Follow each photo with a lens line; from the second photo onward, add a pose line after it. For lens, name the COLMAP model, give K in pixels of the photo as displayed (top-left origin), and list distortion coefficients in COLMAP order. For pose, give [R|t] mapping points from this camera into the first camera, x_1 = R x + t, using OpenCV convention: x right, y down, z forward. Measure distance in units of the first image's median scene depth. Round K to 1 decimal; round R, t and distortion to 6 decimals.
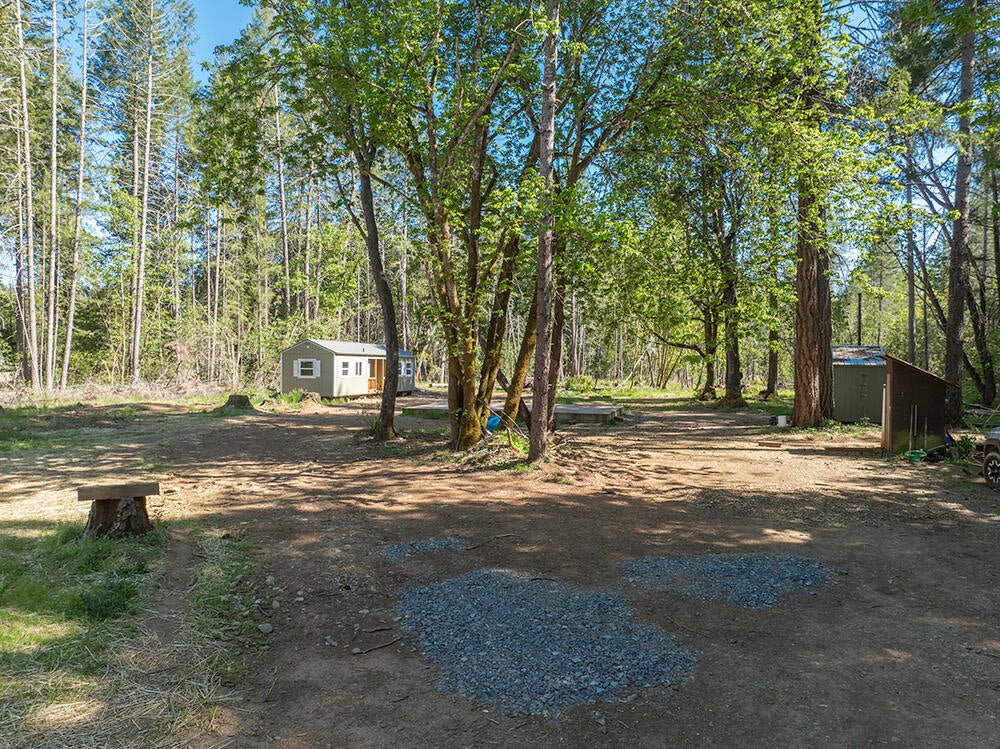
lens RADIAL K [[700.3, 0, 500.0], [0, 700.3, 374.5], [0, 0, 1]] dist [-0.031166, -0.006843]
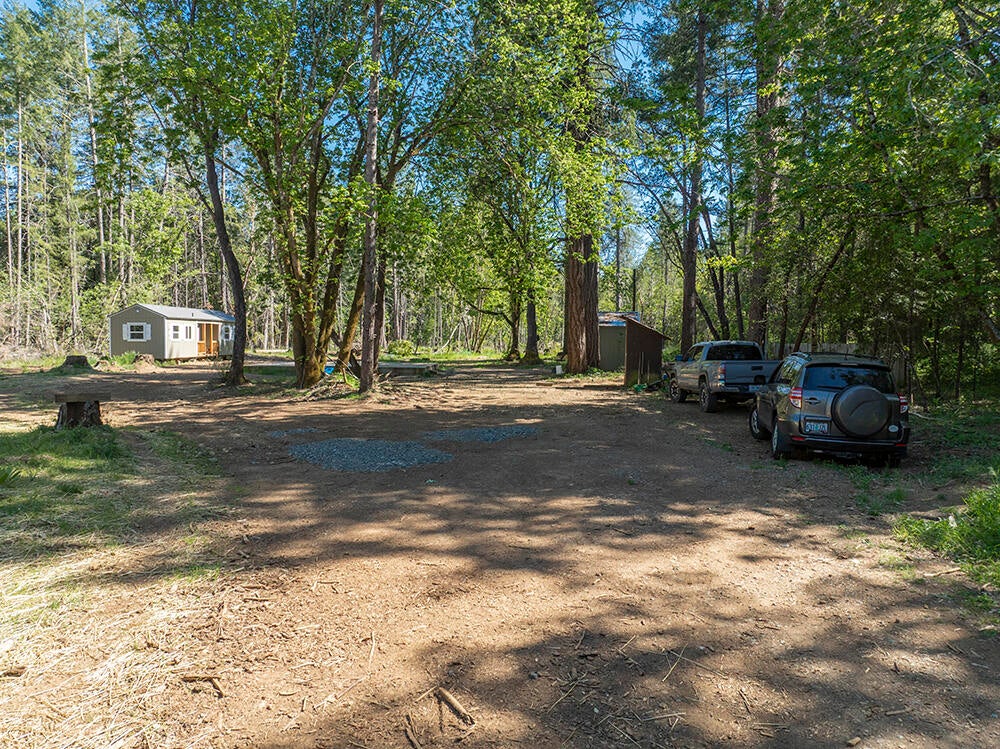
lens RADIAL K [[700.3, 0, 500.0], [0, 700.3, 374.5], [0, 0, 1]] dist [-0.031166, -0.006843]
pose [[0.968500, -0.015235, 0.248548, -0.015273], [0.004690, 0.999066, 0.042964, 0.016672], [-0.248970, -0.040445, 0.967666, -0.174365]]
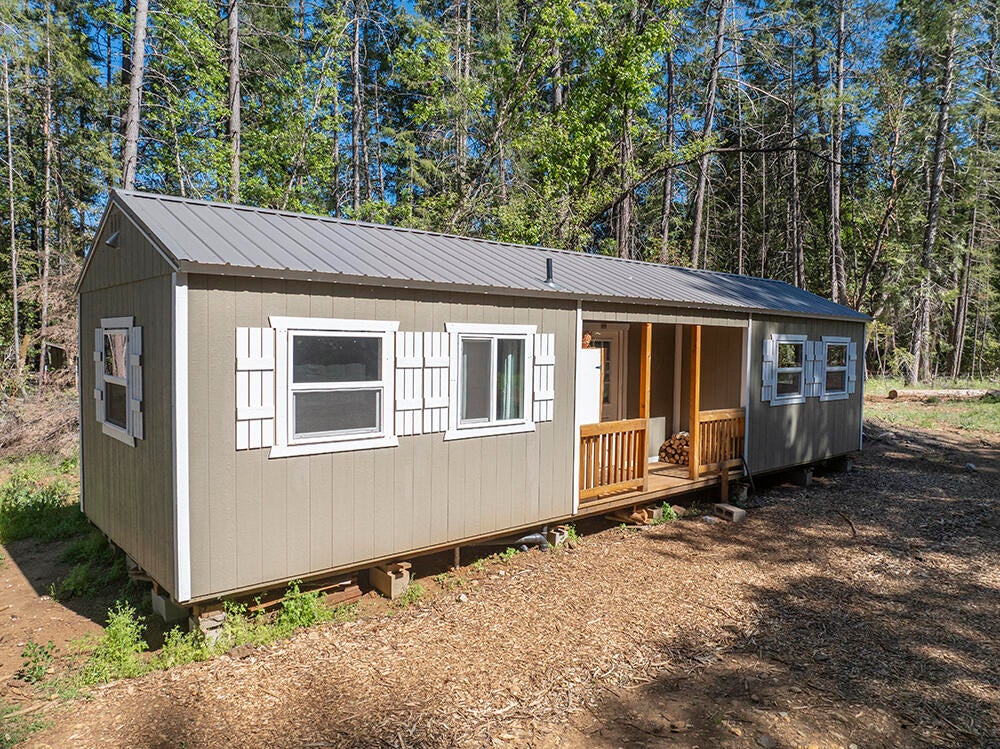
lens RADIAL K [[700.3, 0, 500.0], [0, 700.3, 374.5], [0, 0, 1]] dist [-0.031166, -0.006843]
pose [[0.831067, 0.030650, -0.555327, -0.155539], [-0.013529, 0.999299, 0.034907, -0.021397], [0.556007, -0.021497, 0.830899, 1.214679]]
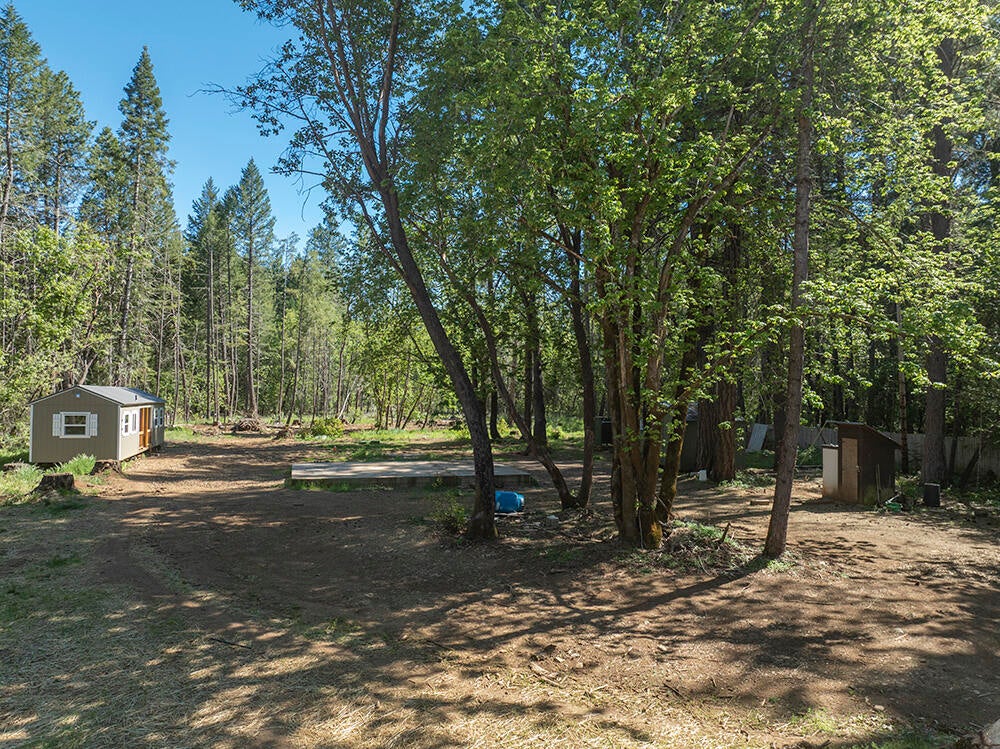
lens RADIAL K [[700.3, 0, 500.0], [0, 700.3, 374.5], [0, 0, 1]] dist [-0.031166, -0.006843]
pose [[0.845371, 0.015230, 0.533963, -0.380949], [0.004206, 0.999373, -0.035164, -0.045560], [-0.534163, 0.031972, 0.844776, 0.183649]]
